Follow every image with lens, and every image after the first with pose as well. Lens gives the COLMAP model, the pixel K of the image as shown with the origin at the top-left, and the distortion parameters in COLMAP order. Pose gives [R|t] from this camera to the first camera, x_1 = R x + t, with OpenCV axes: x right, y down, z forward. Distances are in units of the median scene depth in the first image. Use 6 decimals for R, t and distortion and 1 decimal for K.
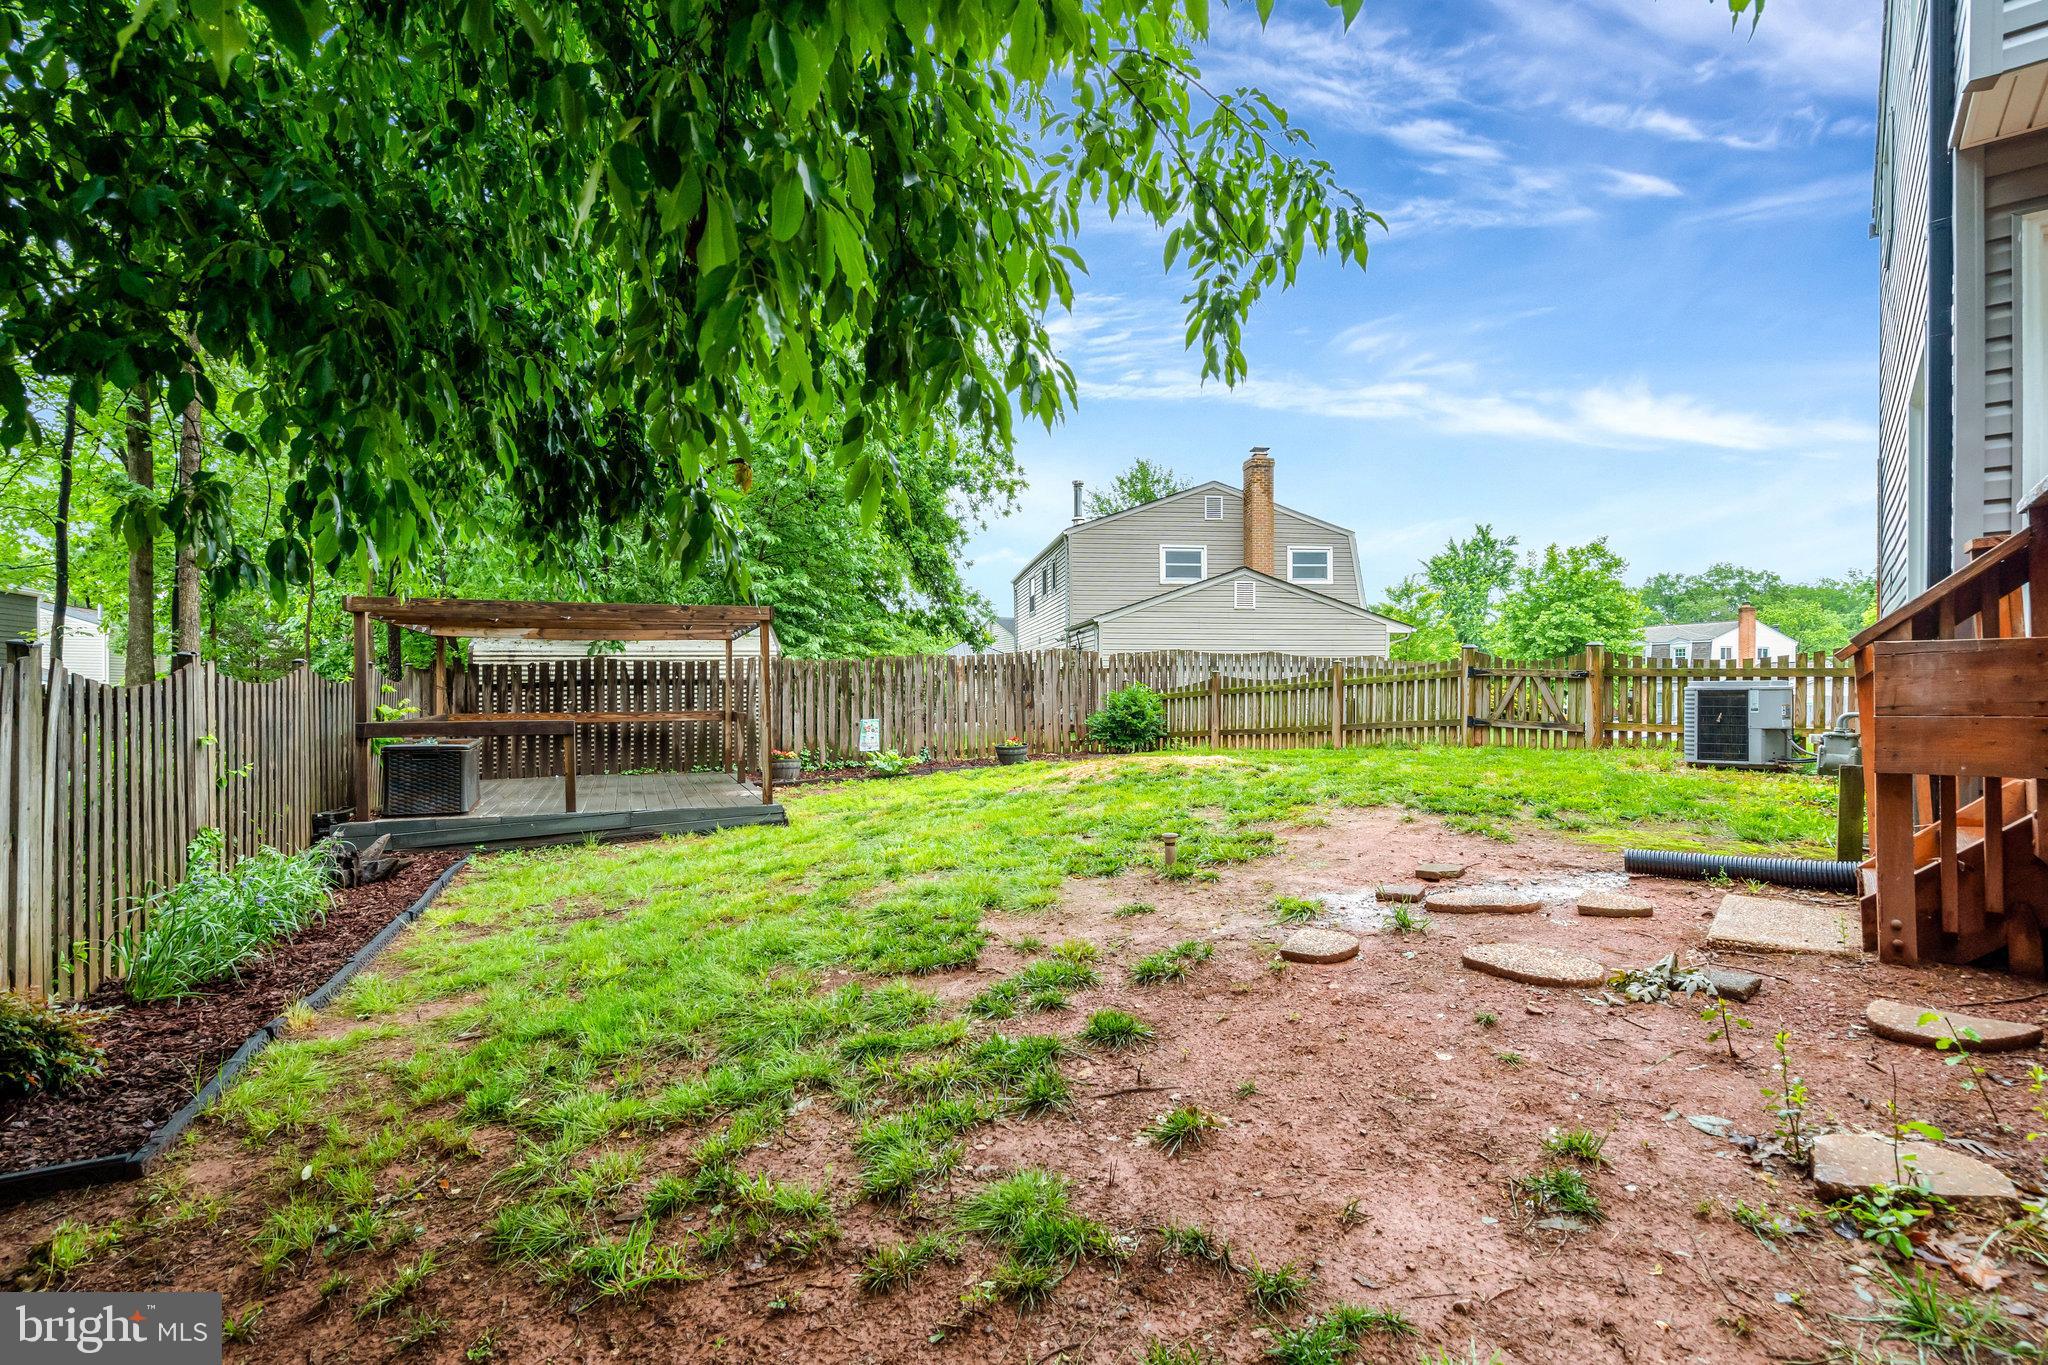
lens RADIAL K [[941.7, 0, 1023.5], [0, 941.7, 710.2], [0, 0, 1]] dist [-0.000114, 0.000076]
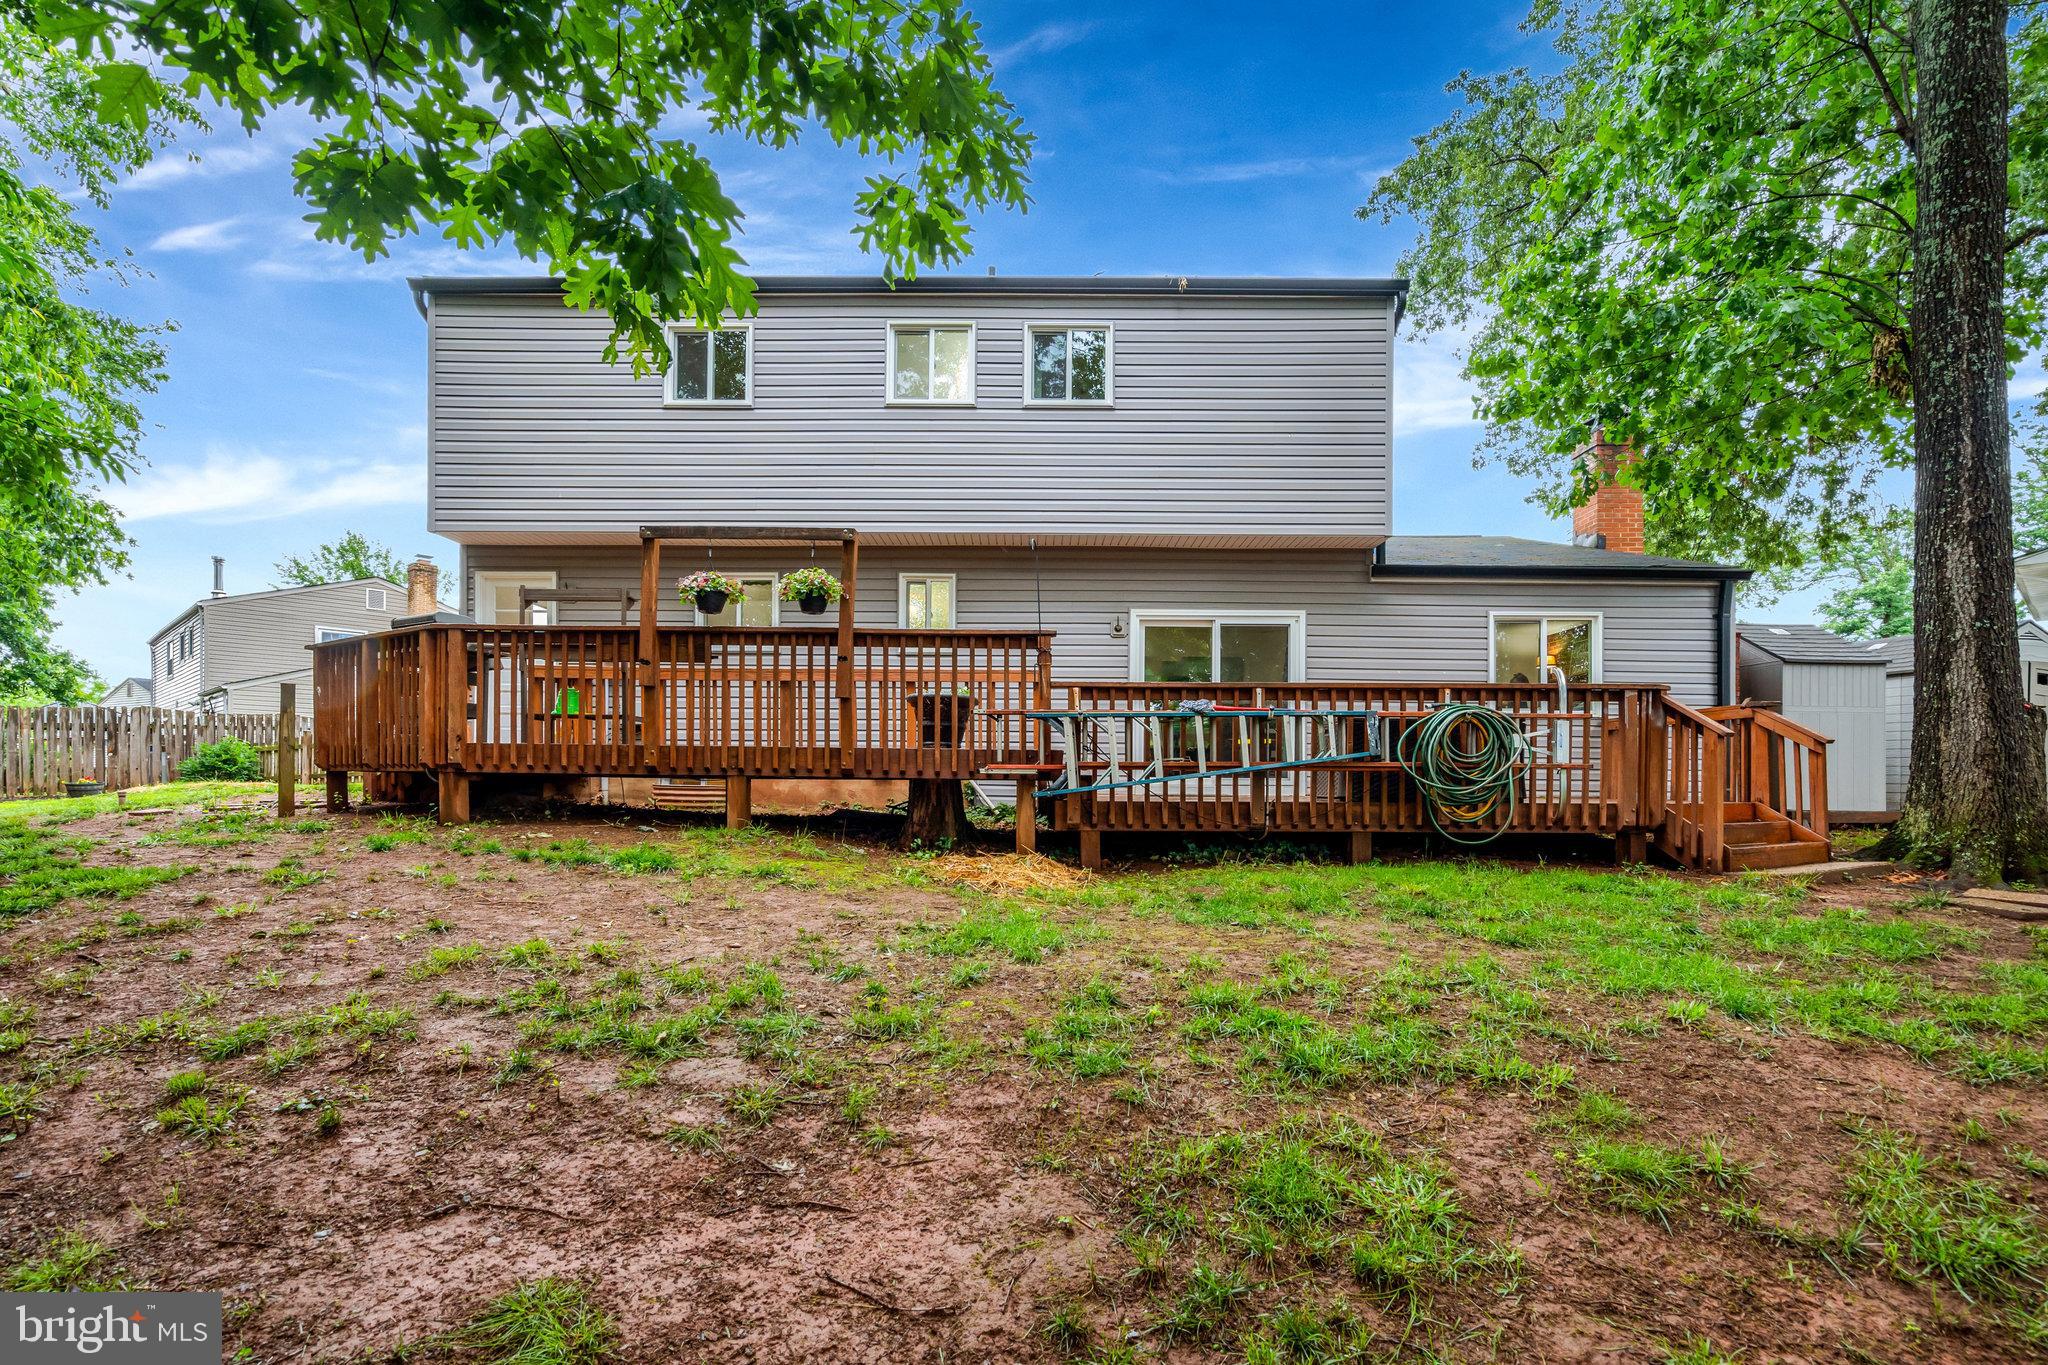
lens RADIAL K [[927.6, 0, 1025.1], [0, 927.6, 805.0], [0, 0, 1]] dist [0.000281, 0.000040]
pose [[0.766867, 0.003908, 0.641794, 0.129002], [-0.004221, 0.999991, -0.001045, 0.055376], [-0.641792, -0.001908, 0.766876, -0.607699]]
